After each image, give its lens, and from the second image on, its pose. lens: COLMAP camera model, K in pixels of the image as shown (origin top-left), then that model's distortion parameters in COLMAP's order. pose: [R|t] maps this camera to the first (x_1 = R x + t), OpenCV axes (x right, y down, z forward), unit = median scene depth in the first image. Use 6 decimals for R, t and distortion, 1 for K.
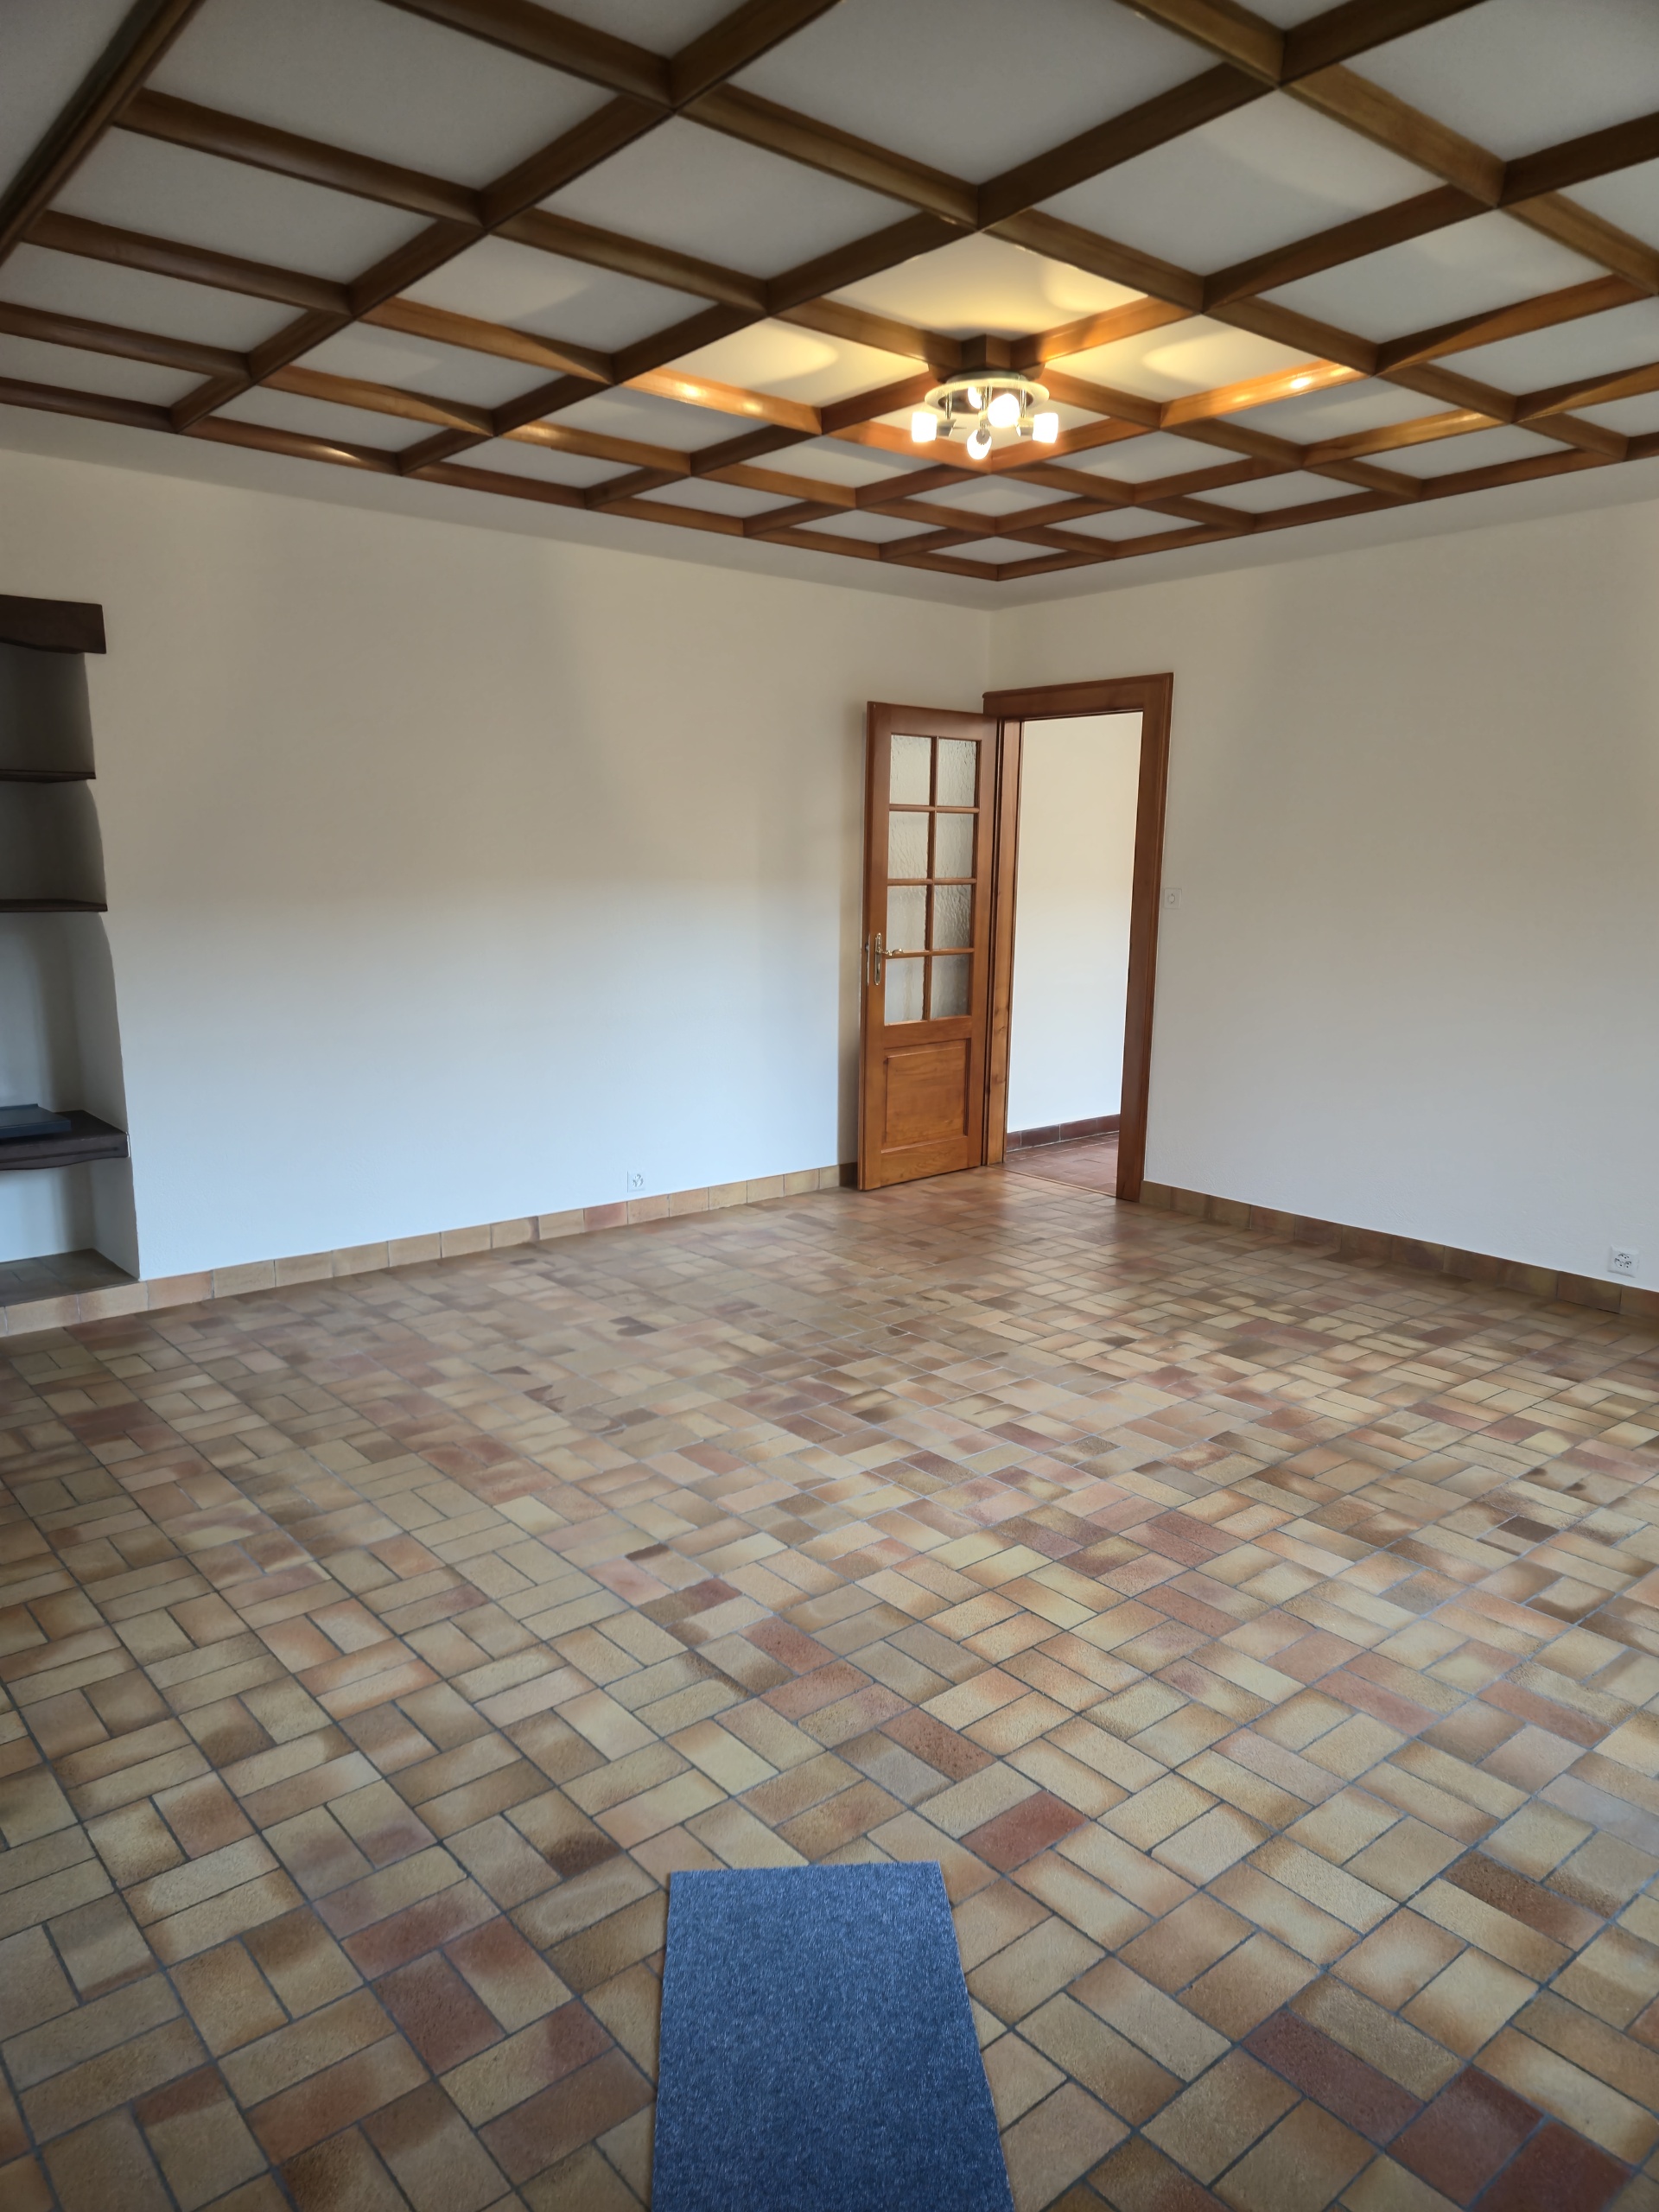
lens RADIAL K [[1480.8, 0, 827.4], [0, 1480.8, 1123.8], [0, 0, 1]] dist [0.070138, -0.048650]
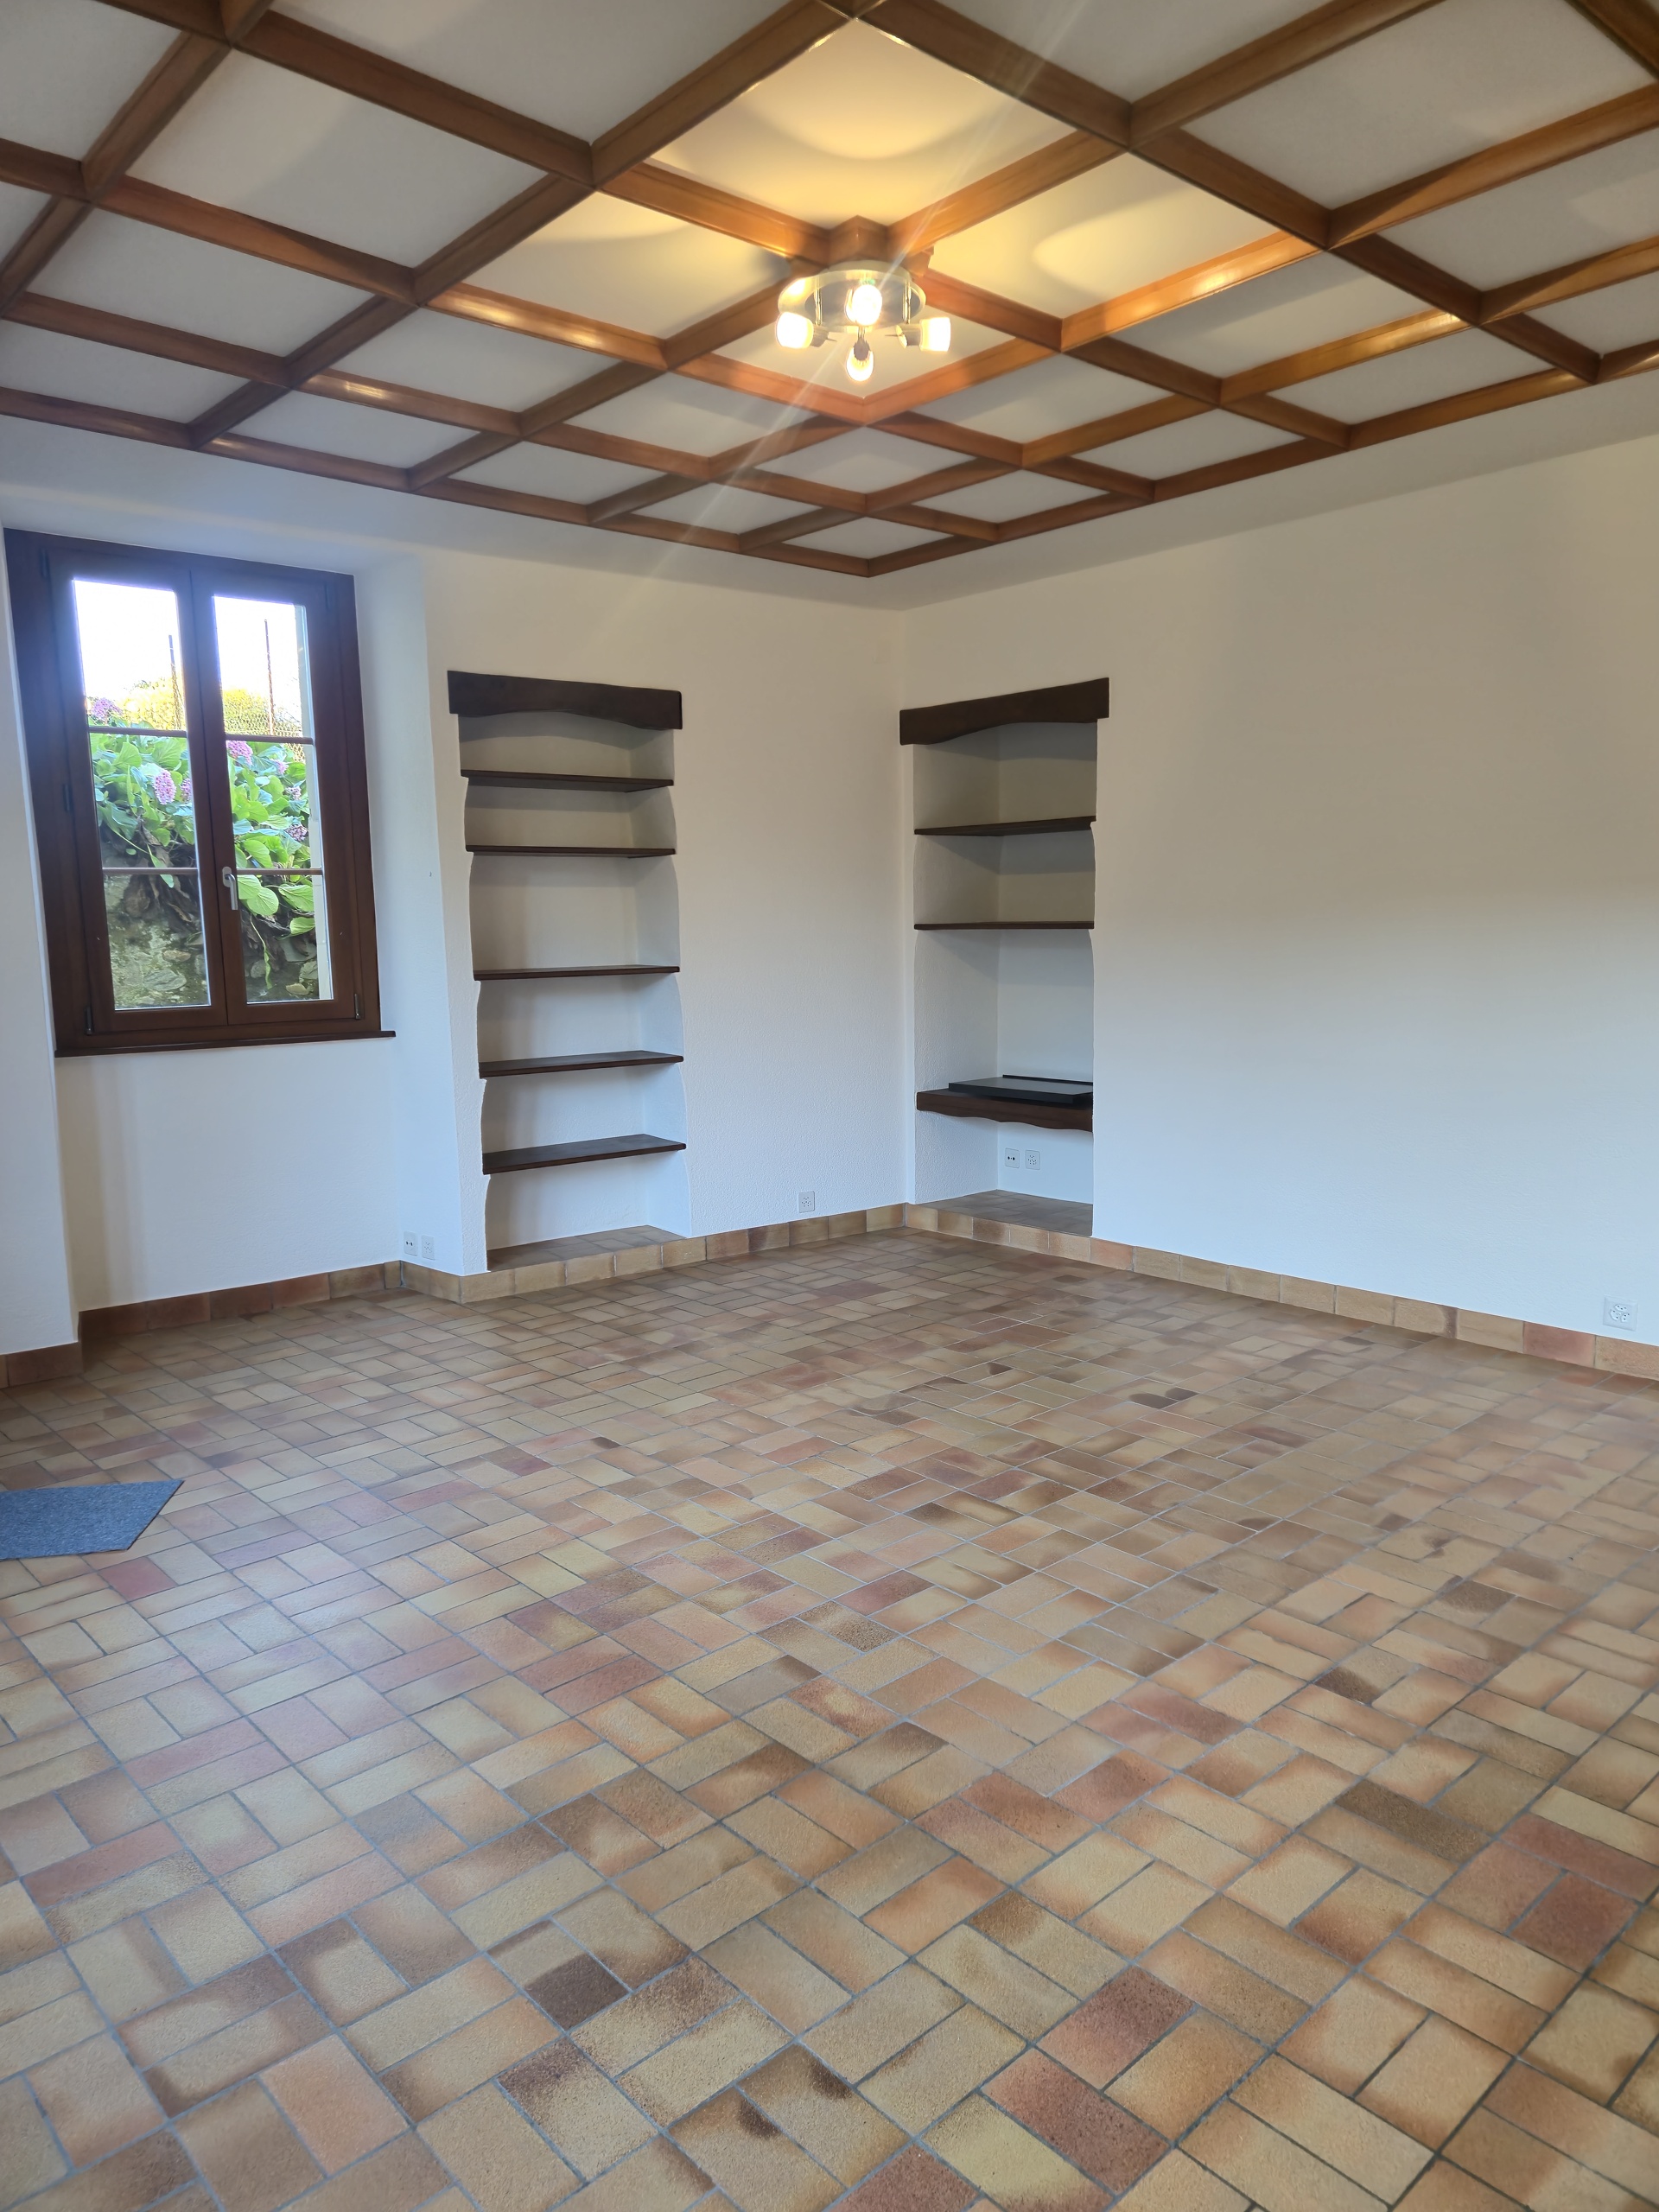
lens RADIAL K [[1480.8, 0, 809.2], [0, 1480.8, 1116.0], [0, 0, 1]] dist [0.070138, -0.048650]
pose [[0.035894, 0.129800, -0.990890, 0.835057], [-0.166644, 0.978424, 0.122131, -0.115600], [0.985364, 0.160742, 0.056750, 0.844973]]
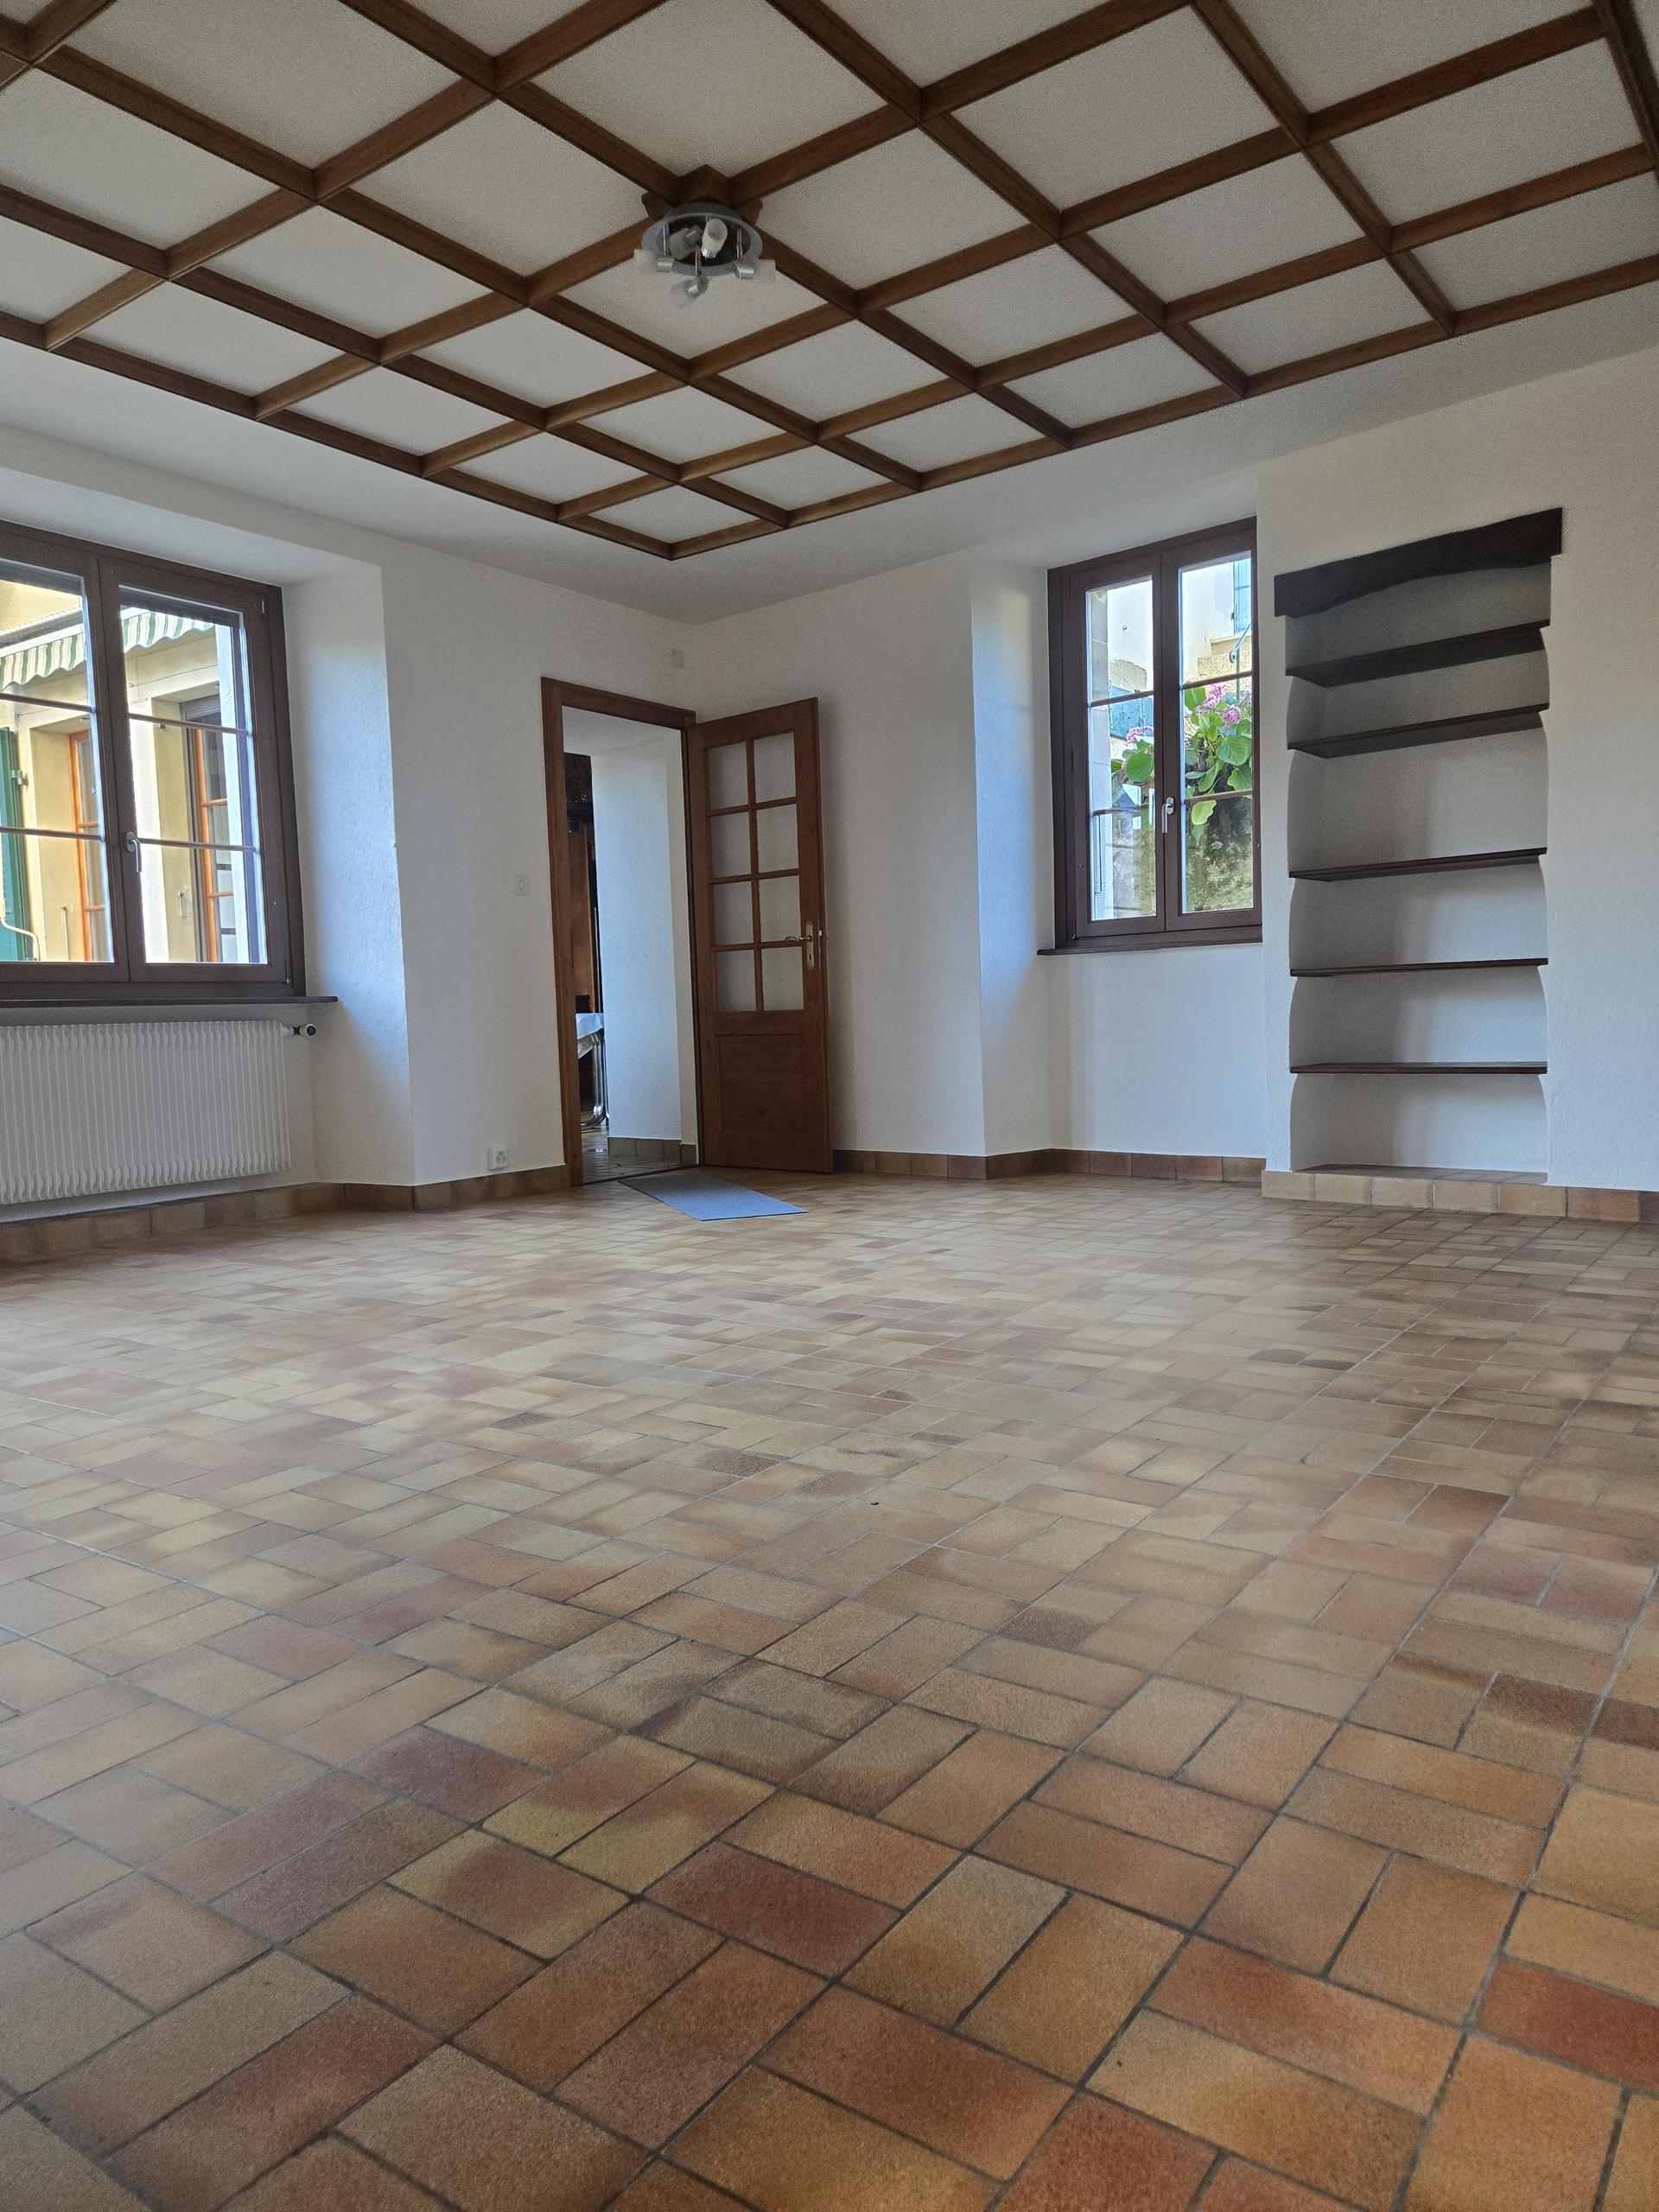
lens RADIAL K [[1480.8, 0, 817.8], [0, 1480.8, 1085.6], [0, 0, 1]] dist [0.070138, -0.048650]
pose [[-0.968136, 0.036136, -0.247803, 0.257613], [-0.021889, 0.973536, 0.227484, -0.136435], [0.249466, 0.225659, -0.941724, 1.789390]]
